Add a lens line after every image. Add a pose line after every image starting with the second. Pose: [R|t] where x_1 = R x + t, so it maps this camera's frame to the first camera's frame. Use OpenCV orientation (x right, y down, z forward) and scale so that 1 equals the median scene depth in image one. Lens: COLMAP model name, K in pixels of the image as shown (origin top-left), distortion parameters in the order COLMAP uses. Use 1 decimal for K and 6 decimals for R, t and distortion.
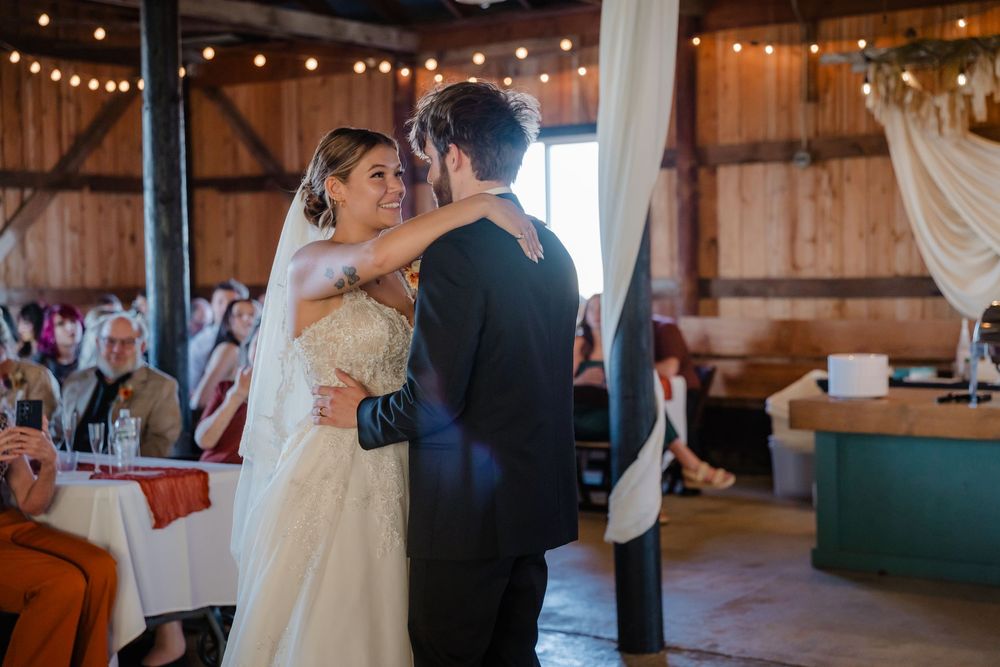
lens RADIAL K [[1869.6, 0, 500.0], [0, 1869.6, 333.5], [0, 0, 1]] dist [0.229131, 0.132331]
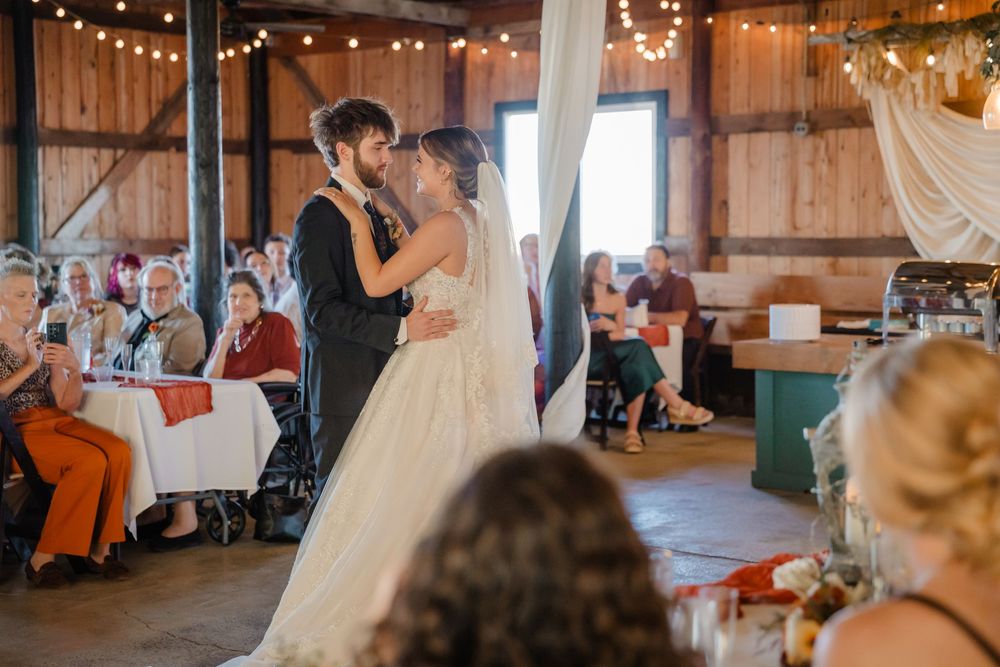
lens RADIAL K [[1972.0, 0, 483.5], [0, 1972.0, 331.2], [0, 0, 1]] dist [0.289438, -0.055578]
pose [[0.995967, 0.016652, -0.088164, 0.080880], [-0.014939, 0.999687, 0.020052, 0.004657], [0.088470, -0.018654, 0.995904, -0.175045]]
